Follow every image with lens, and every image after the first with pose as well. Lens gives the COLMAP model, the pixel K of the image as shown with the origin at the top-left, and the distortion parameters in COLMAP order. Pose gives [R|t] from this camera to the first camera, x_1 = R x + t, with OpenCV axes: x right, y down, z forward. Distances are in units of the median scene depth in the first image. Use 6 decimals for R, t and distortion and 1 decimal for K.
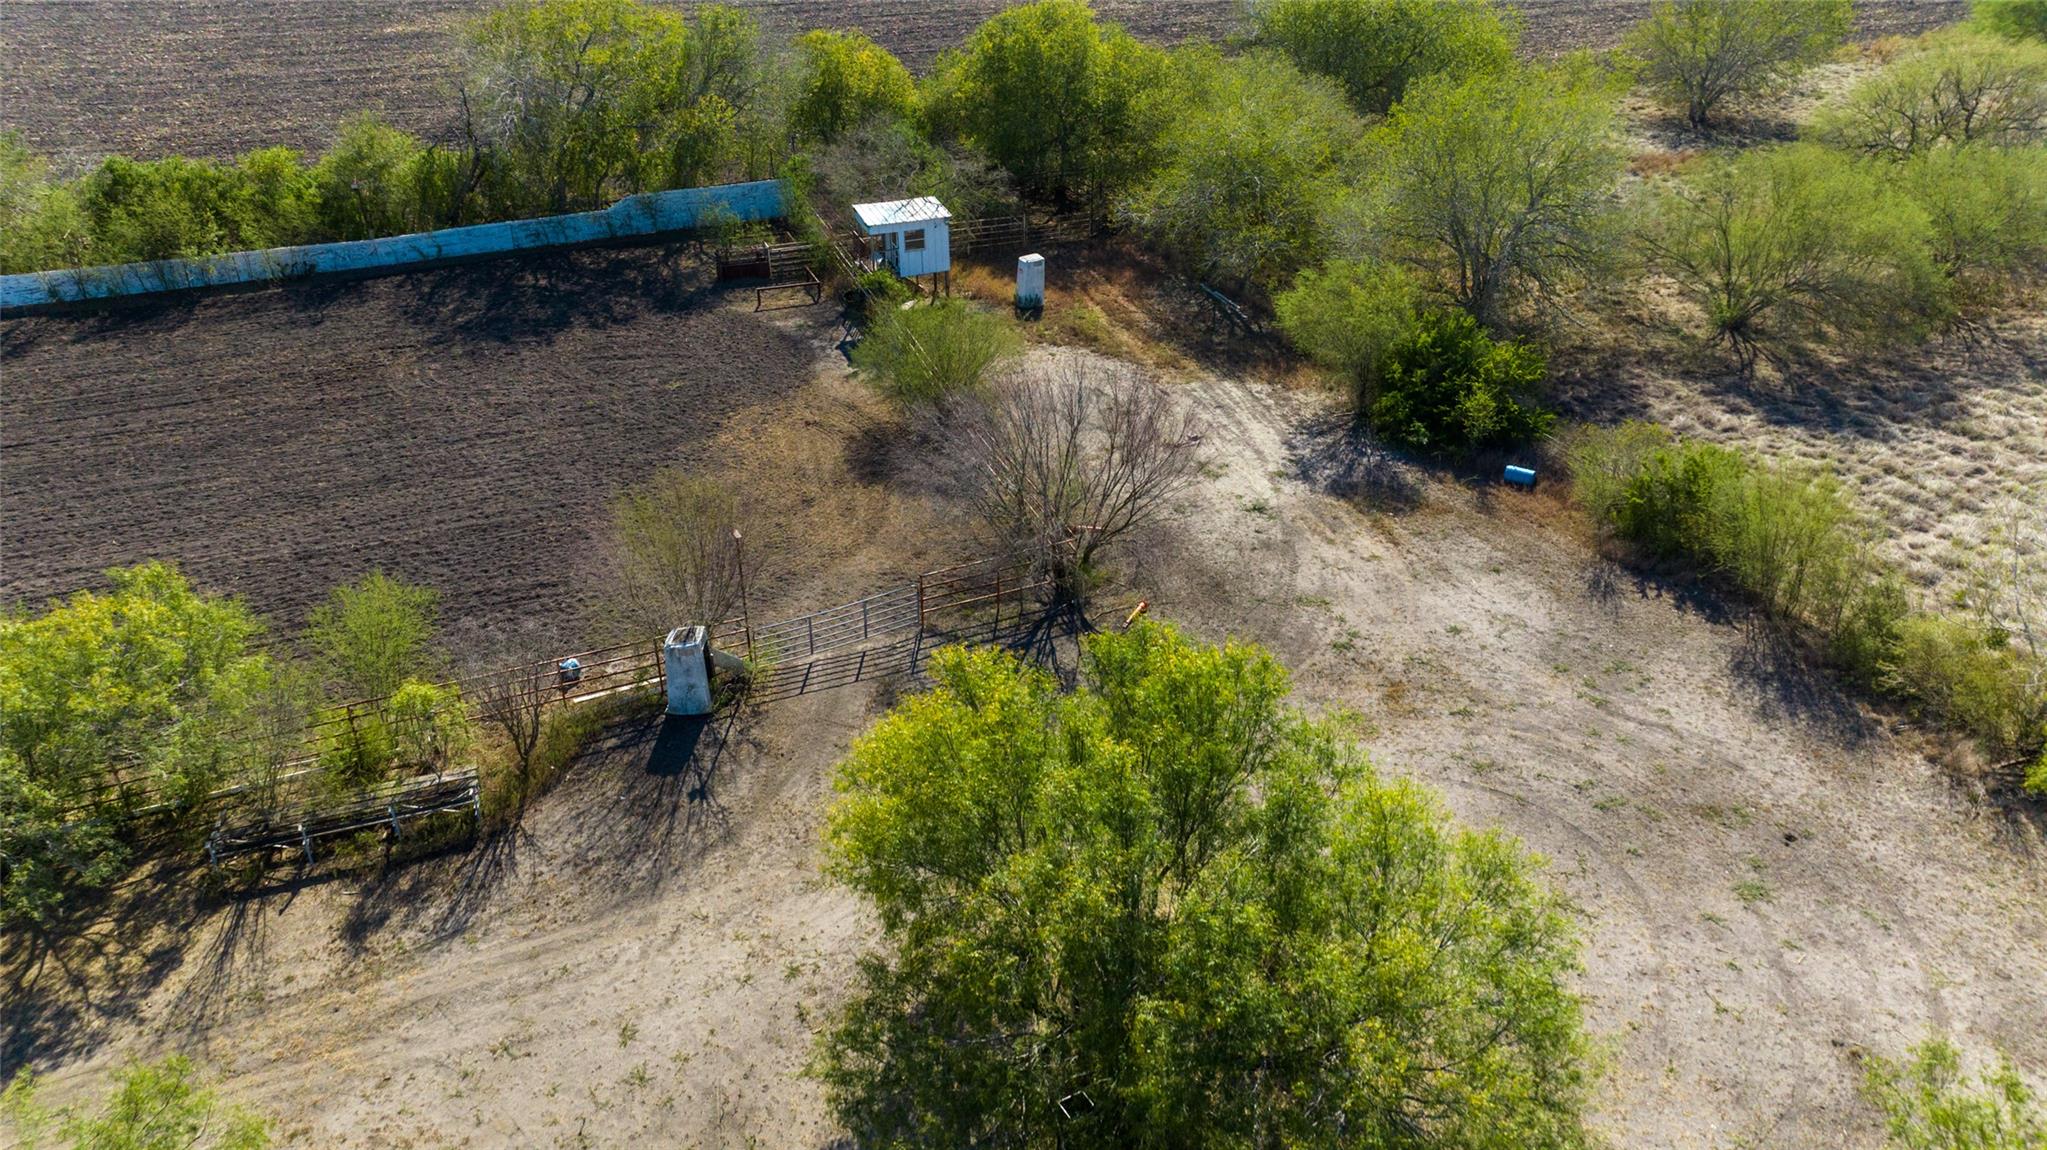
lens RADIAL K [[1405.0, 0, 1023.5], [0, 1405.0, 575.0], [0, 0, 1]] dist [0.013866, -0.001609]
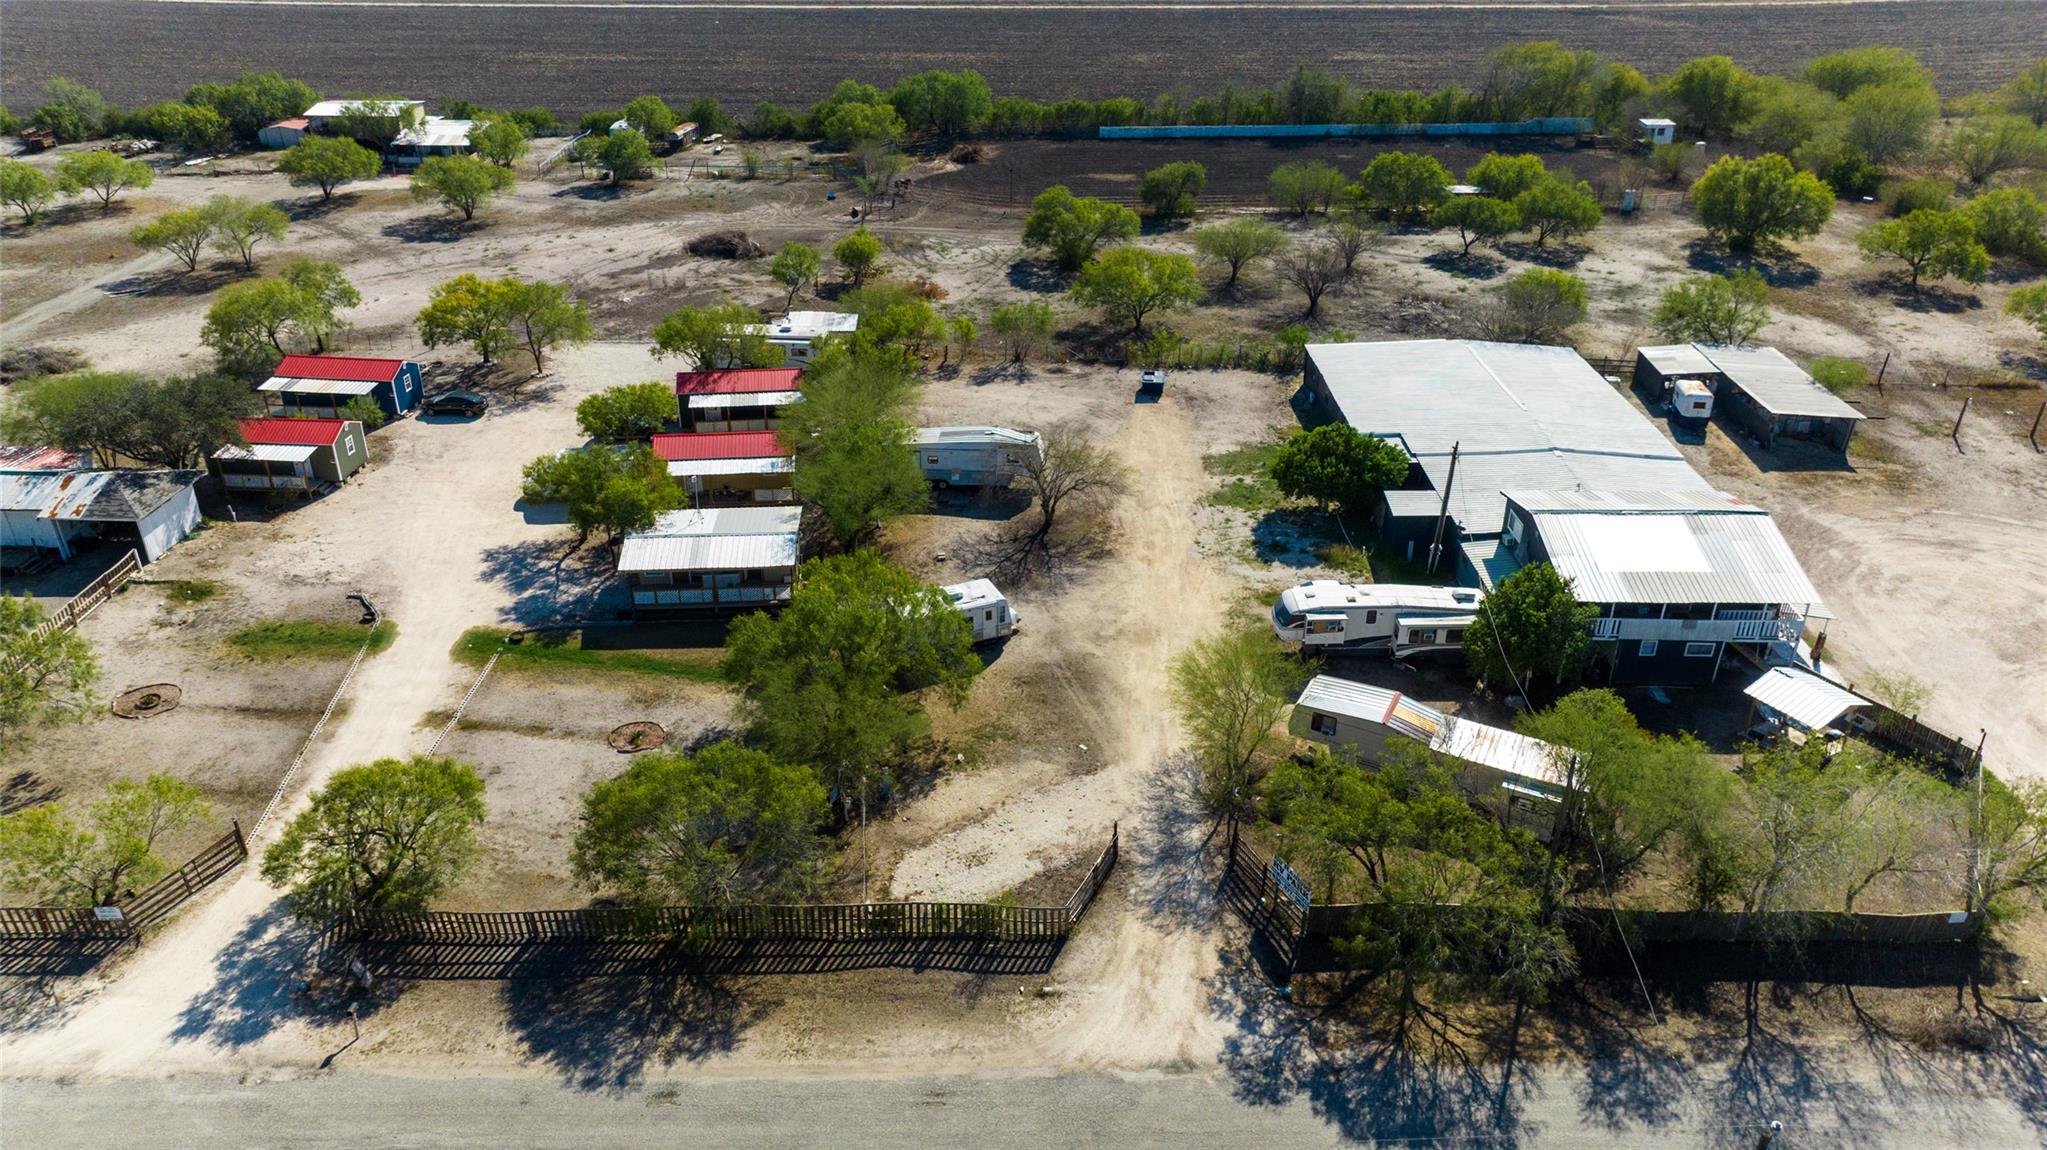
lens RADIAL K [[1405.0, 0, 1023.5], [0, 1405.0, 575.0], [0, 0, 1]] dist [0.013866, -0.001609]
pose [[0.943922, 0.163571, -0.286802, -0.323781], [-0.175490, 0.984348, -0.016170, 0.915018], [0.279668, 0.065594, 0.957853, -2.045840]]
